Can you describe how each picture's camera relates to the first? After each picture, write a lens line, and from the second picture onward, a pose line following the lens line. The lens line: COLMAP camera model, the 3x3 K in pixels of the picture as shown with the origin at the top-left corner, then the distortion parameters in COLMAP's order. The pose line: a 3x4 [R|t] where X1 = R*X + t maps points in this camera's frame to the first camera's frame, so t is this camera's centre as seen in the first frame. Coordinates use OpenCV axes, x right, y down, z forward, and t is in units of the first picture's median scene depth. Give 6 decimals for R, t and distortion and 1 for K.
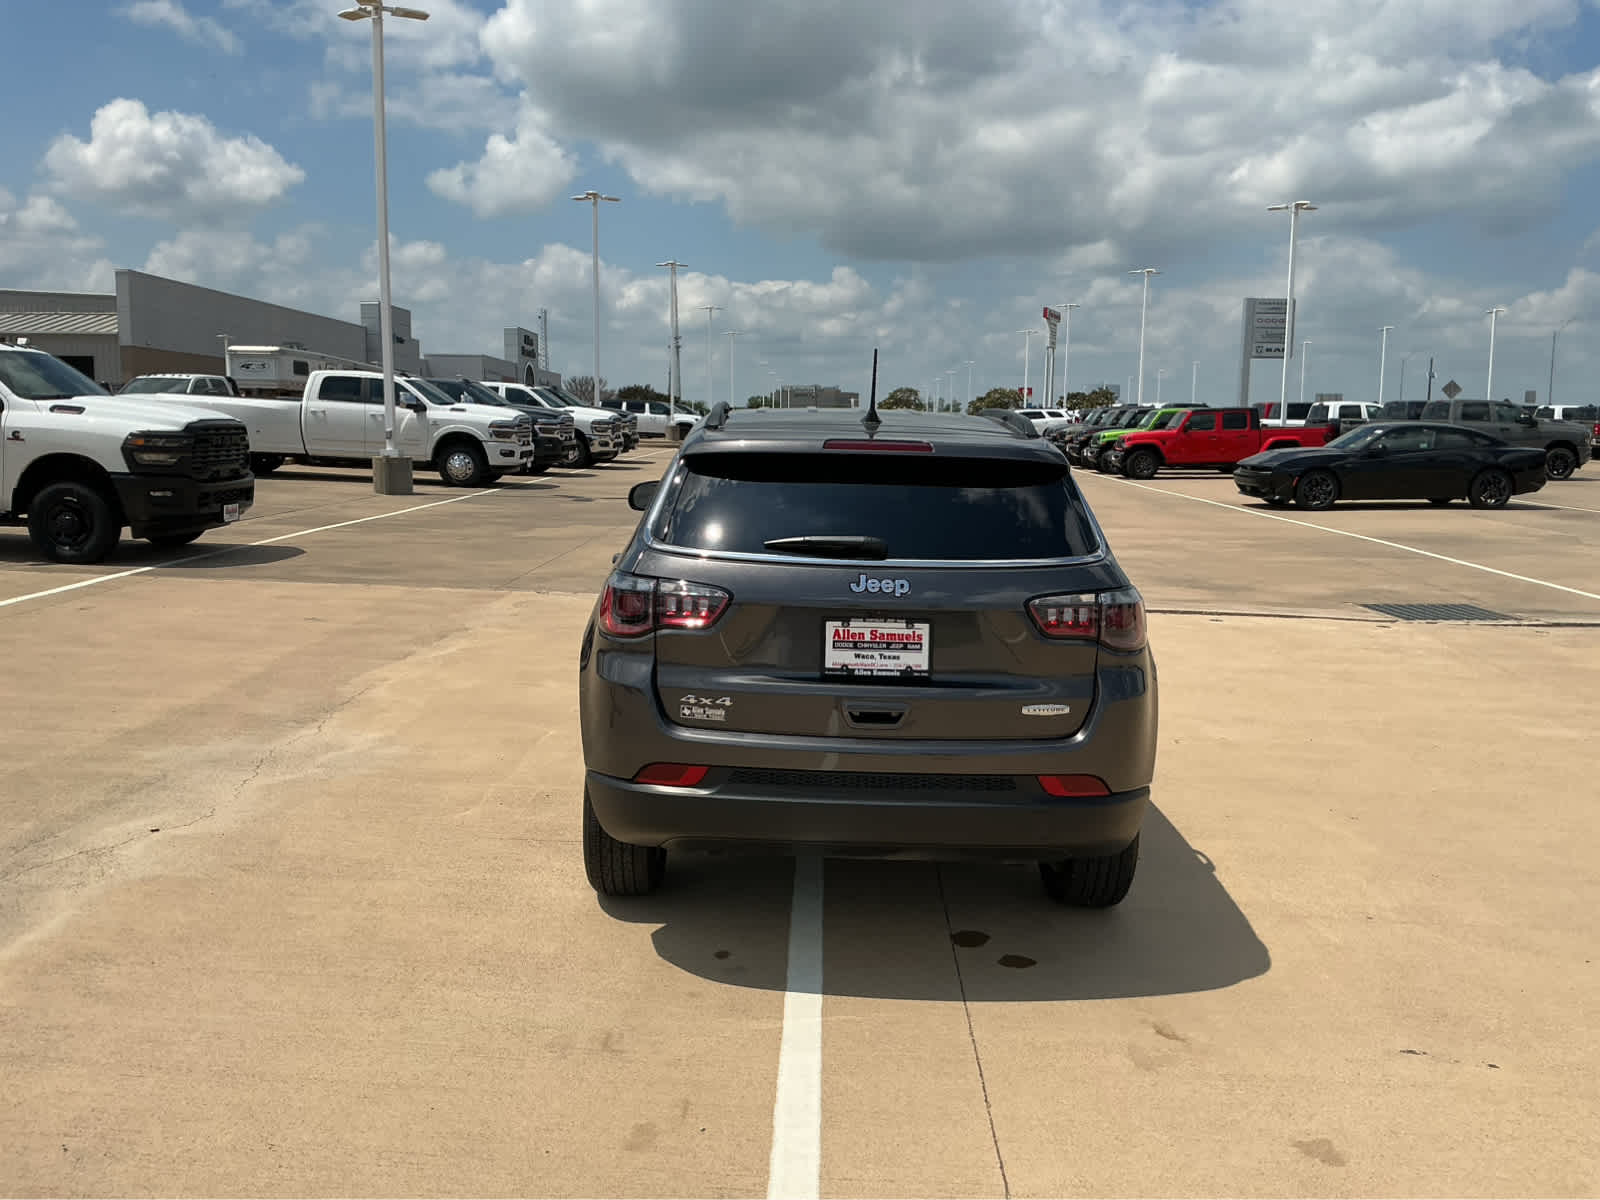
lens RADIAL K [[1323.2, 0, 803.3], [0, 1323.2, 598.1], [0, 0, 1]] dist [0.085494, -0.161081]
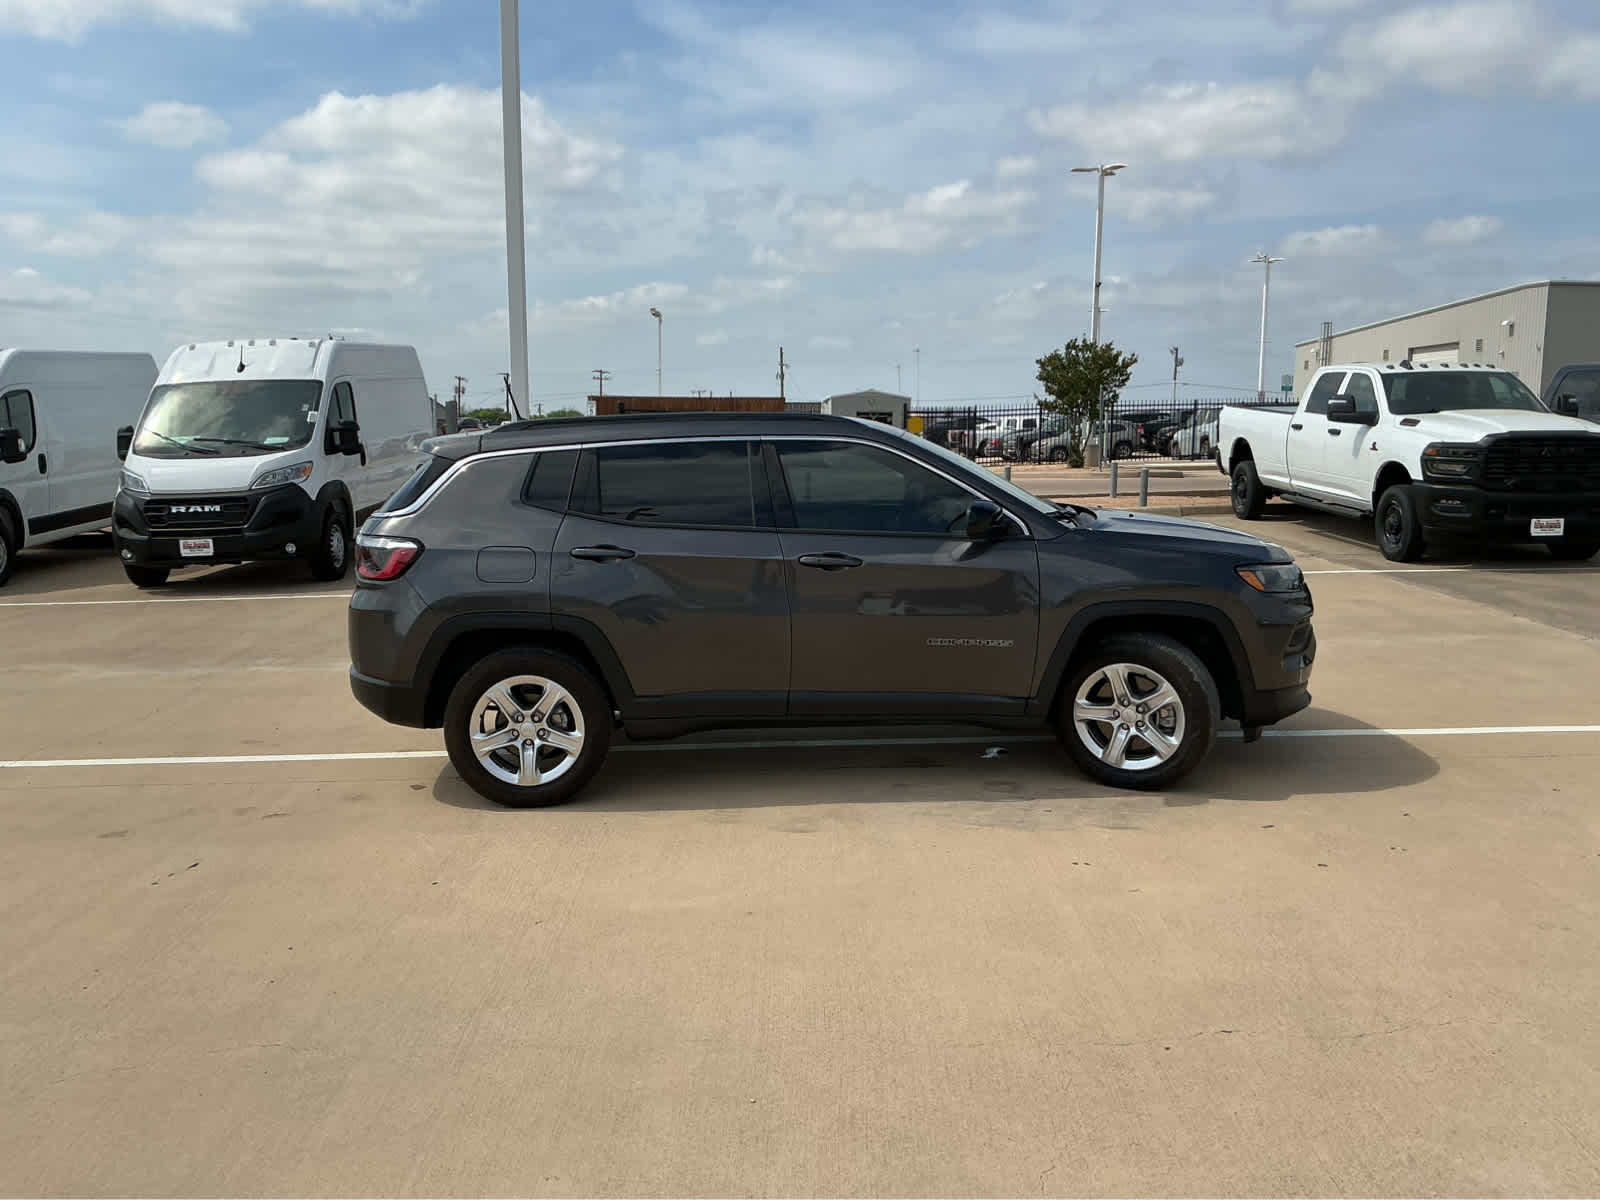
lens RADIAL K [[1323.2, 0, 798.0], [0, 1323.2, 594.1], [0, 0, 1]] dist [0.085494, -0.161081]
pose [[0.043059, 0.108879, -0.993122, 0.682967], [-0.126615, 0.986624, 0.102677, -0.062353], [0.991017, 0.121323, 0.056269, 0.559080]]
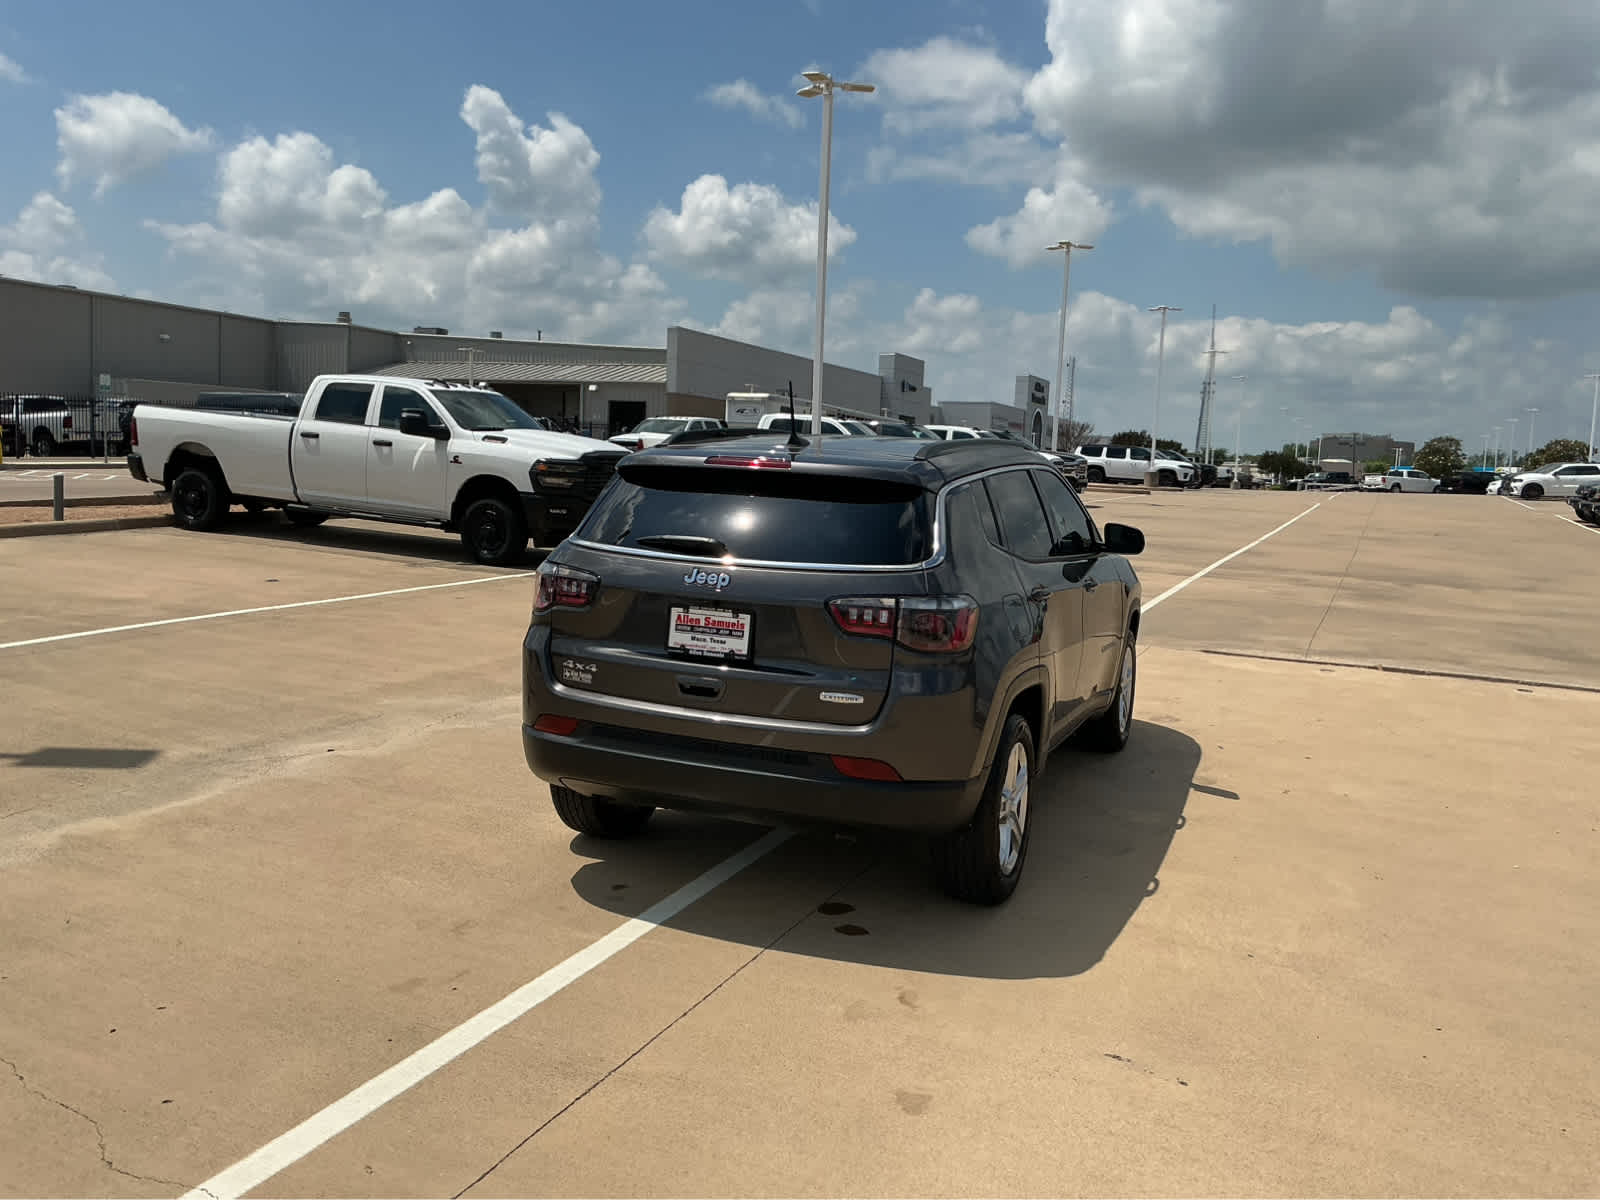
lens RADIAL K [[1323.2, 0, 797.3], [0, 1323.2, 605.7], [0, 0, 1]] dist [0.085494, -0.161081]
pose [[0.924485, 0.062600, -0.376044, 0.217752], [-0.073327, 0.997206, -0.014265, 0.009580], [0.374101, 0.040762, 0.926492, -0.021340]]
